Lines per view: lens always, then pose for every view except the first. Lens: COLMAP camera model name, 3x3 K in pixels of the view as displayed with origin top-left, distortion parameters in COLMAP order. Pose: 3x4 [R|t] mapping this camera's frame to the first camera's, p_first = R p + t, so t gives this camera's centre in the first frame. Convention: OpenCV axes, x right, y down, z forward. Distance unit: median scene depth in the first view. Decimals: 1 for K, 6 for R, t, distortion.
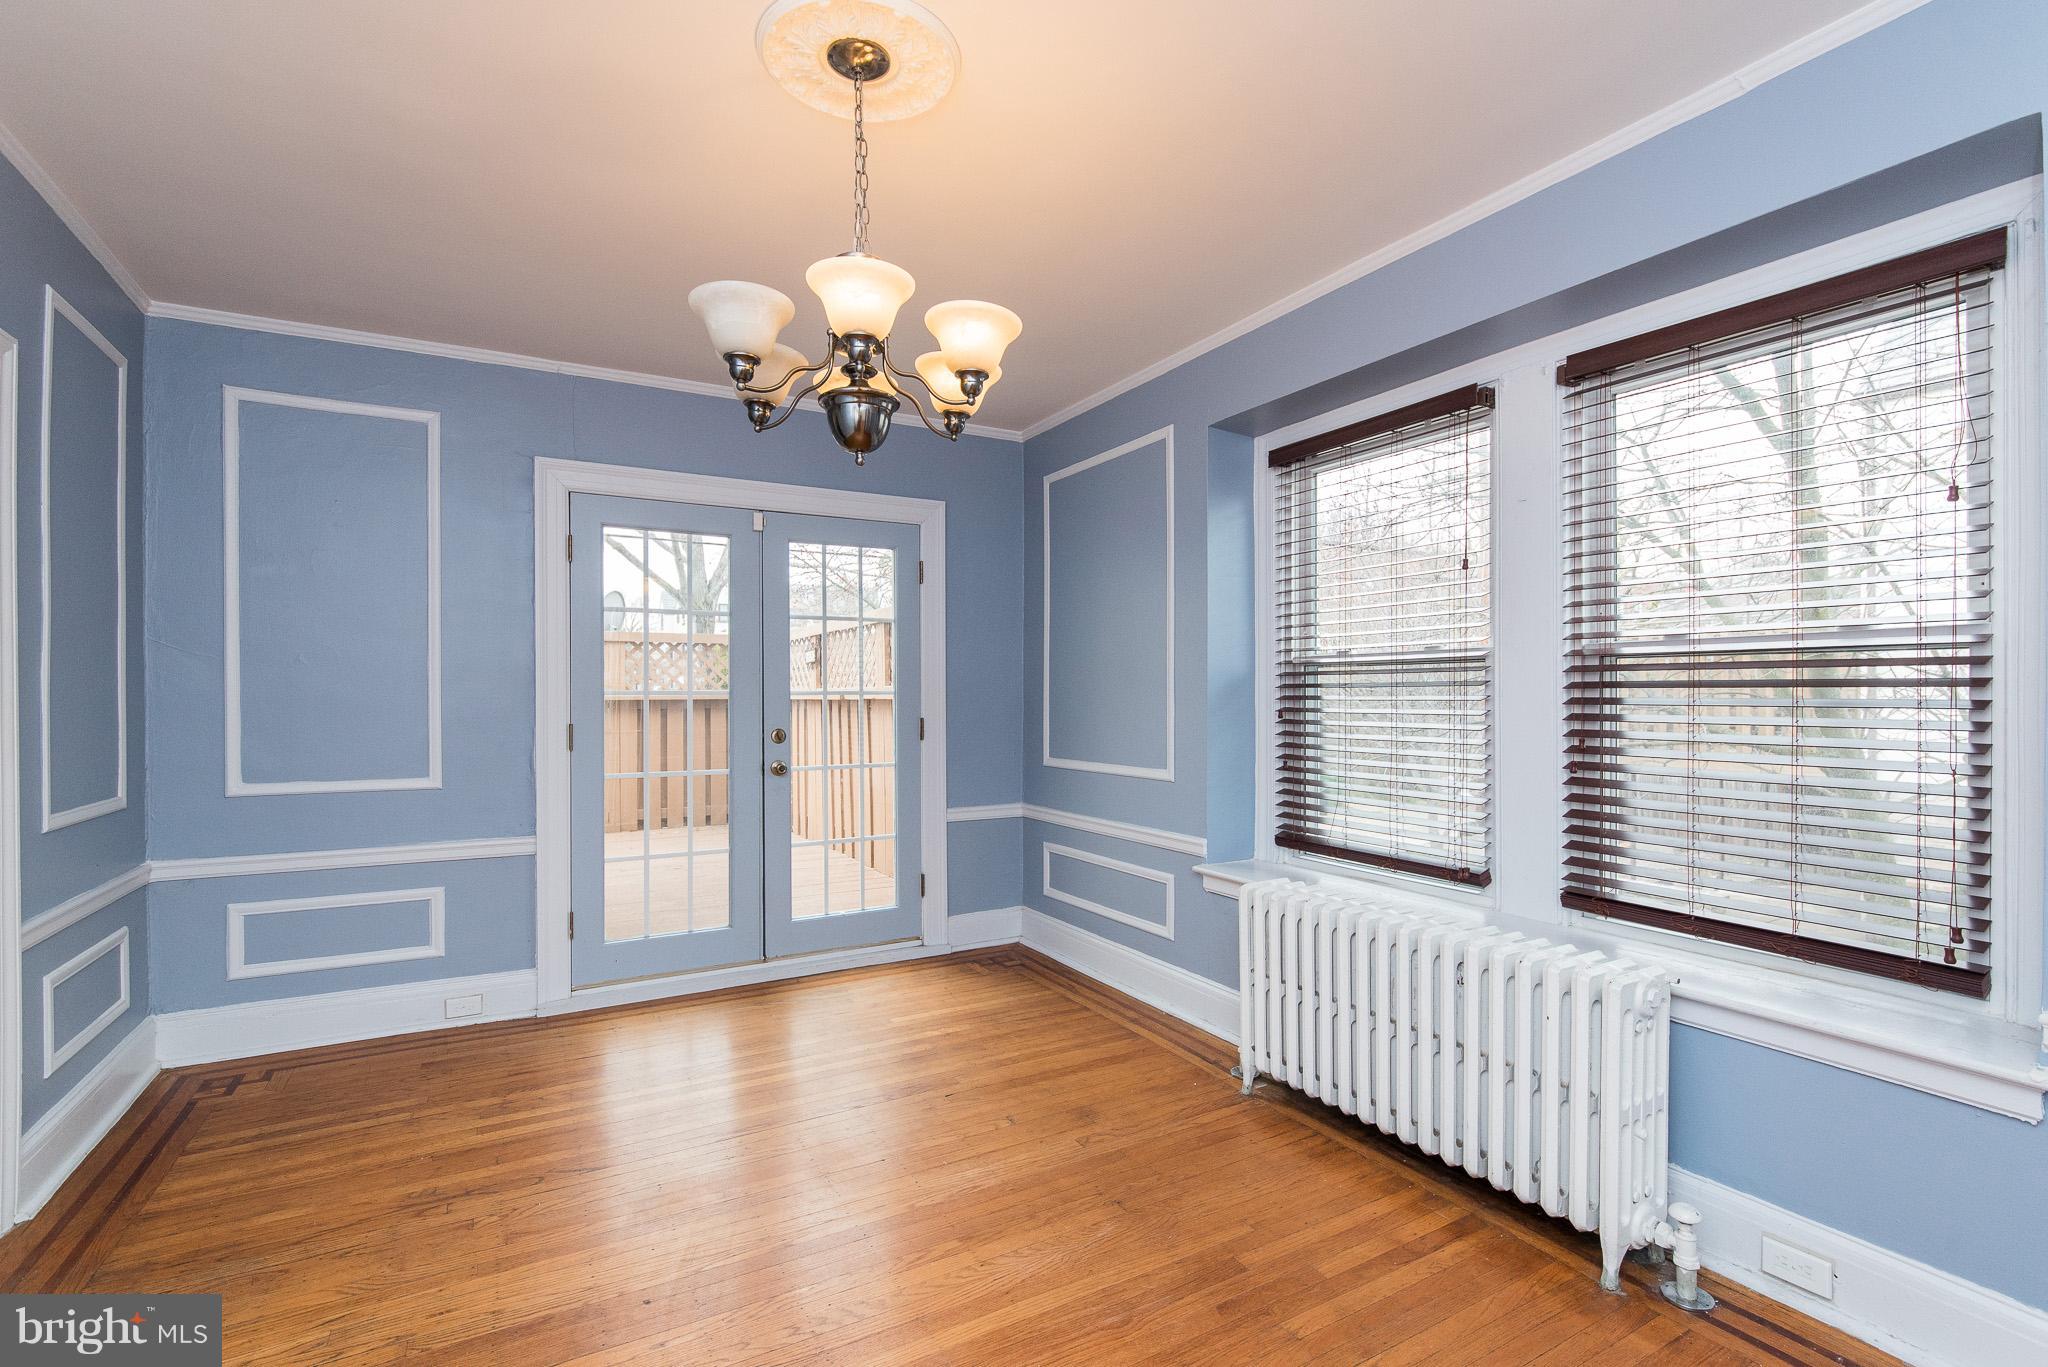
lens RADIAL K [[924.2, 0, 1018.0], [0, 924.2, 688.1], [0, 0, 1]] dist [0.003333, -0.000173]
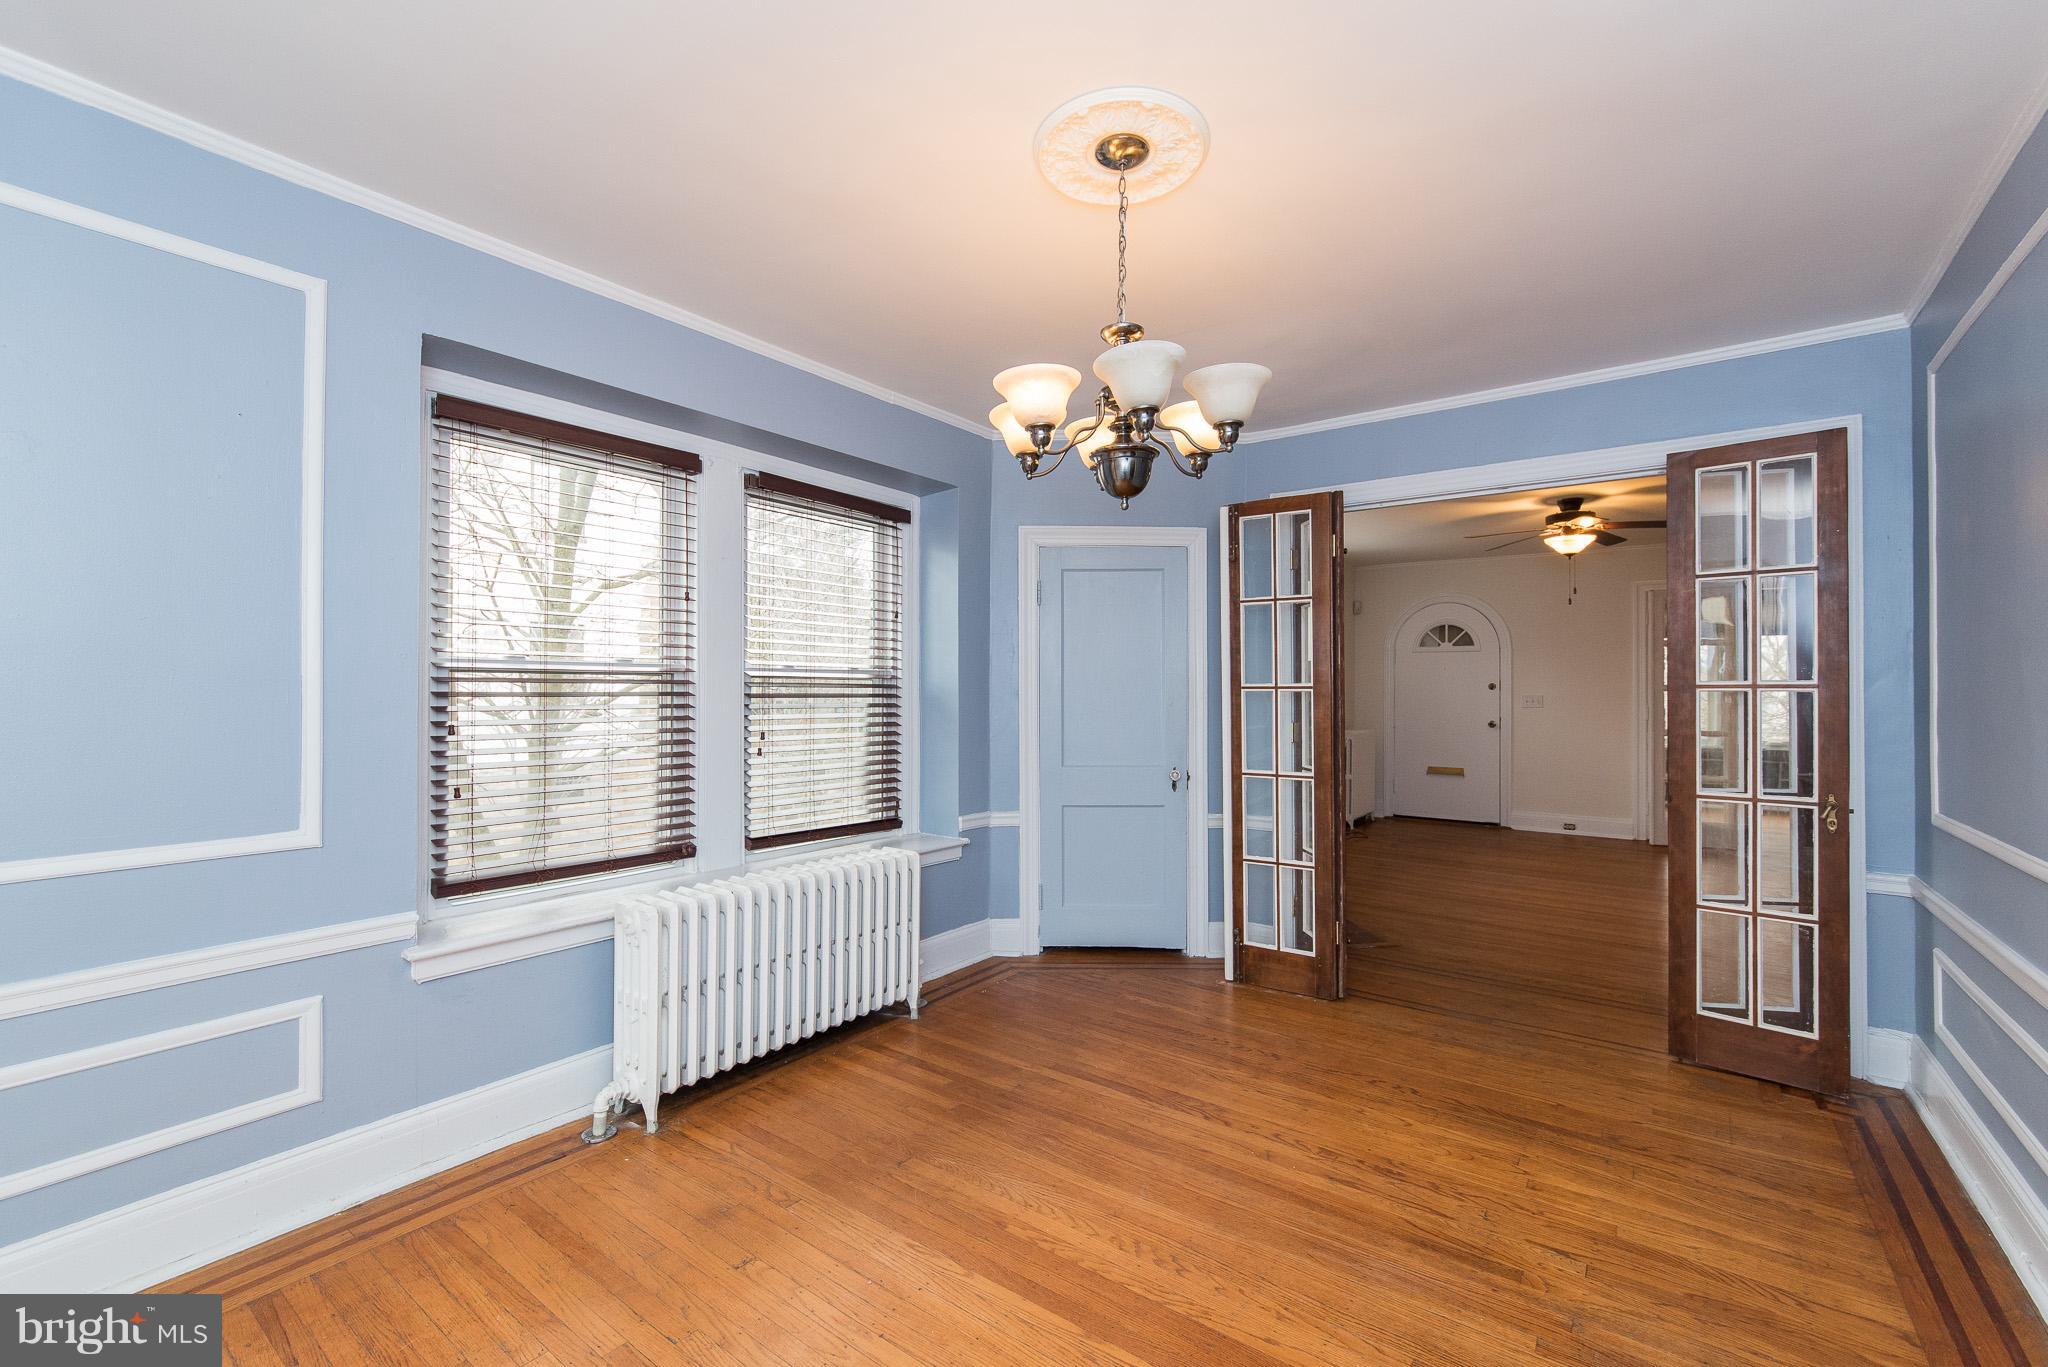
lens RADIAL K [[869.3, 0, 1030.8], [0, 869.3, 684.6], [0, 0, 1]] dist [0.002350, 0.000664]
pose [[-0.402693, 0.015937, 0.915196, -0.609234], [0.001969, 0.999861, -0.016545, 0.002119], [-0.915333, -0.004861, -0.402669, 0.852421]]
